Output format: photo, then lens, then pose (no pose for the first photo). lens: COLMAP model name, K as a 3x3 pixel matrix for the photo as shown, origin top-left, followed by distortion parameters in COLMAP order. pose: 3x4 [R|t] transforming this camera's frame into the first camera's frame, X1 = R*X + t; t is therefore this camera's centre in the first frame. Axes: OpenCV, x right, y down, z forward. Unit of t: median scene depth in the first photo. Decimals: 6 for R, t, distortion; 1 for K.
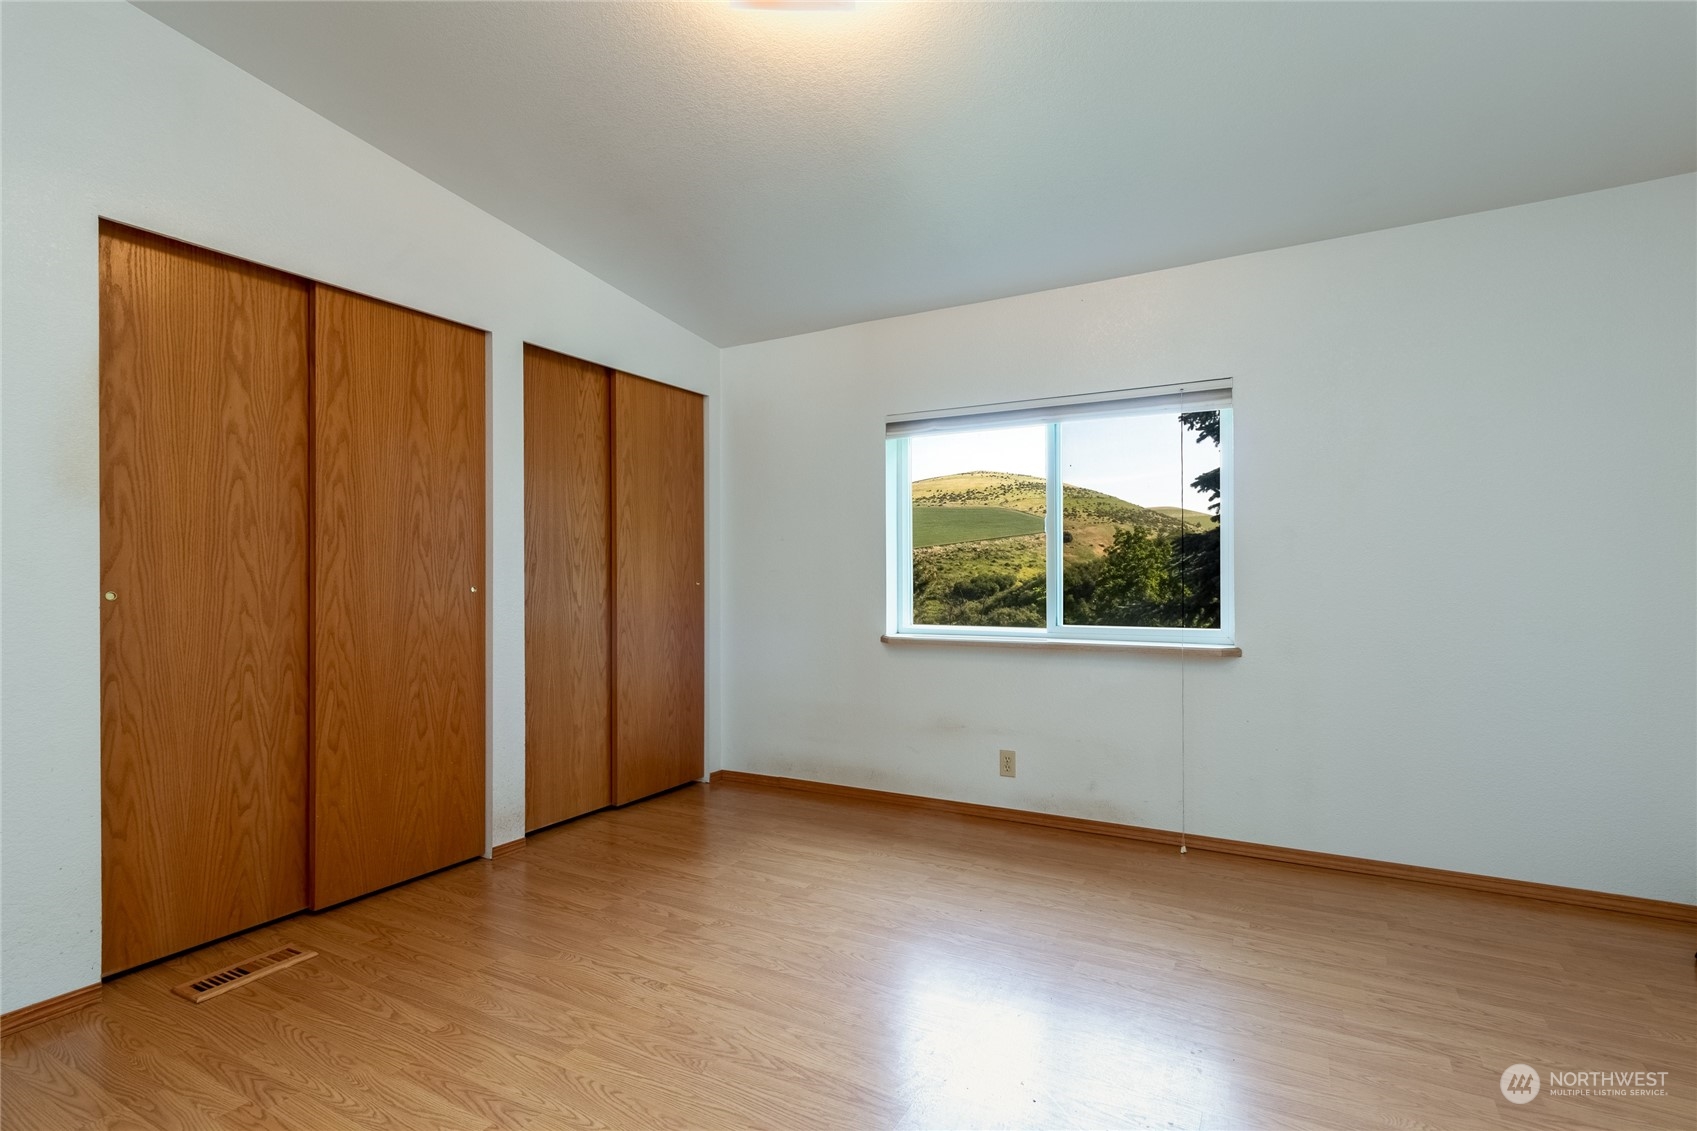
lens RADIAL K [[809.2, 0, 877.4], [0, 809.2, 585.9], [0, 0, 1]] dist [-0.002036, 0.002583]
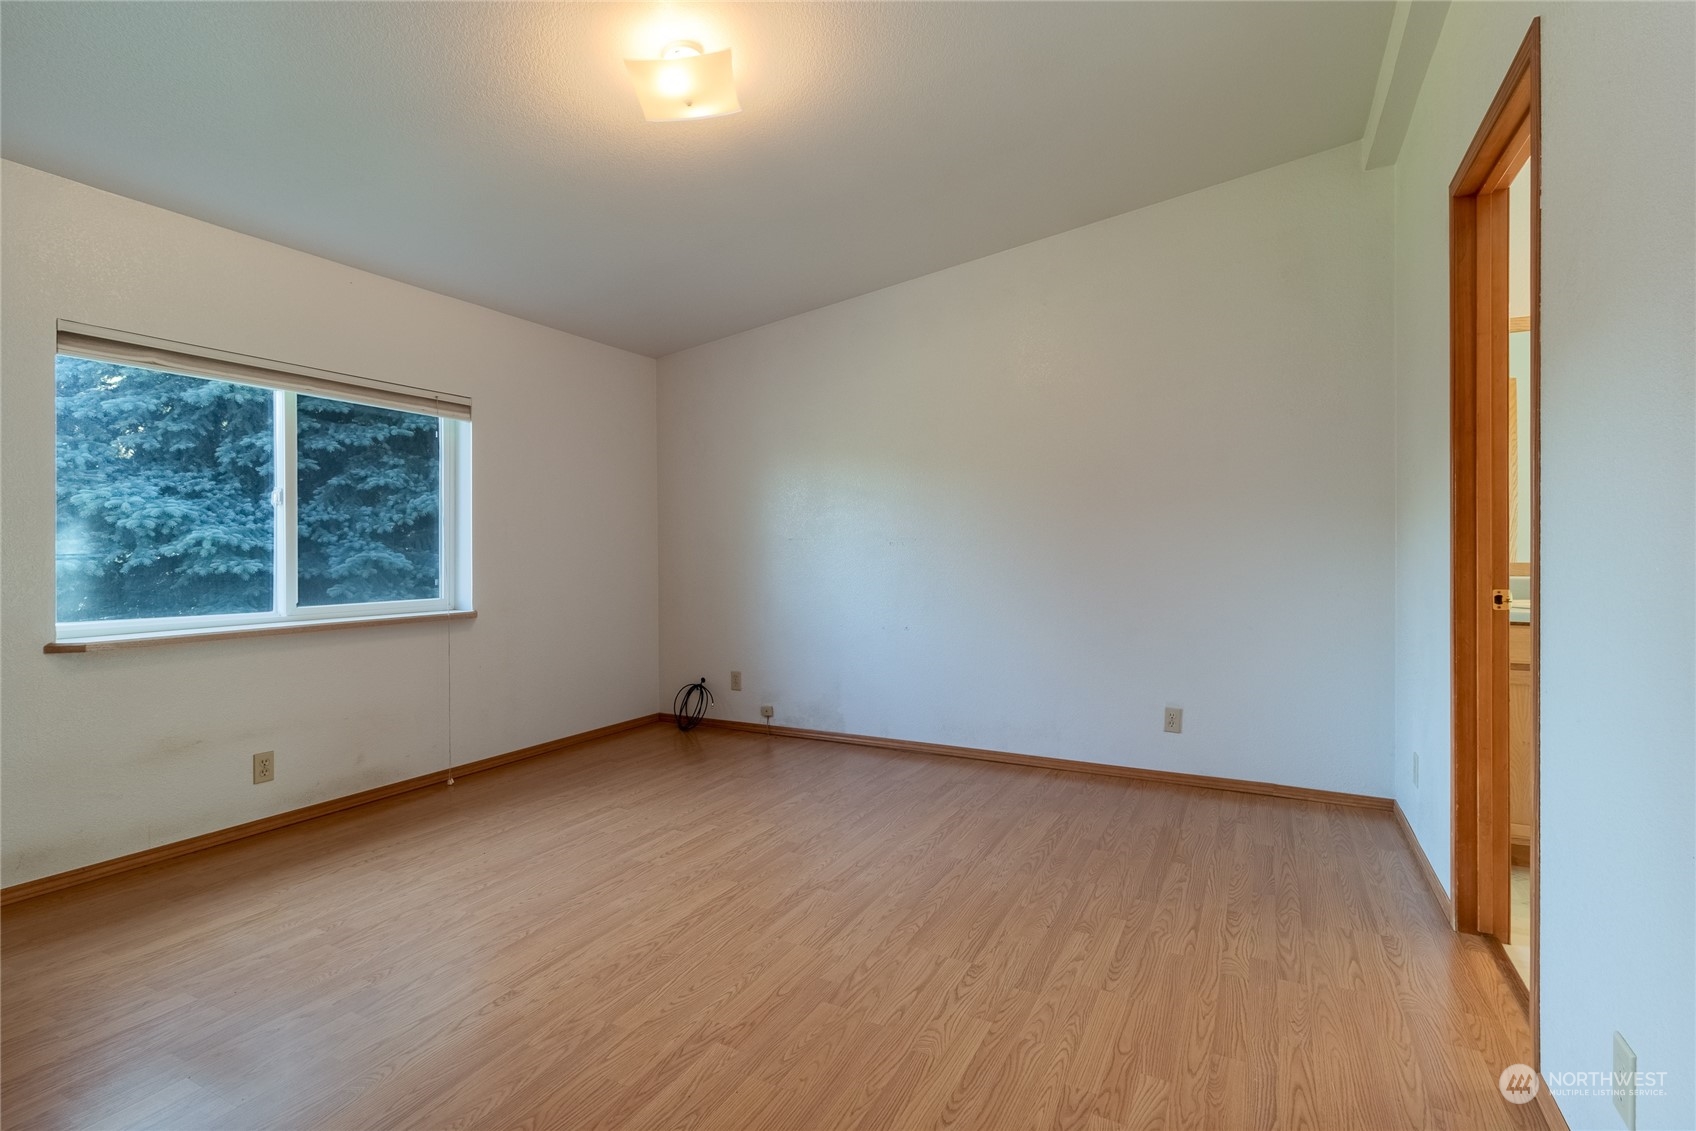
lens RADIAL K [[808.7, 0, 830.1], [0, 808.7, 561.7], [0, 0, 1]] dist [-0.002036, 0.002583]
pose [[-0.005399, -0.007724, 0.999956, -0.838547], [0.019015, 0.999789, 0.007825, 0.000769], [-0.999805, 0.019057, -0.005251, 0.445903]]
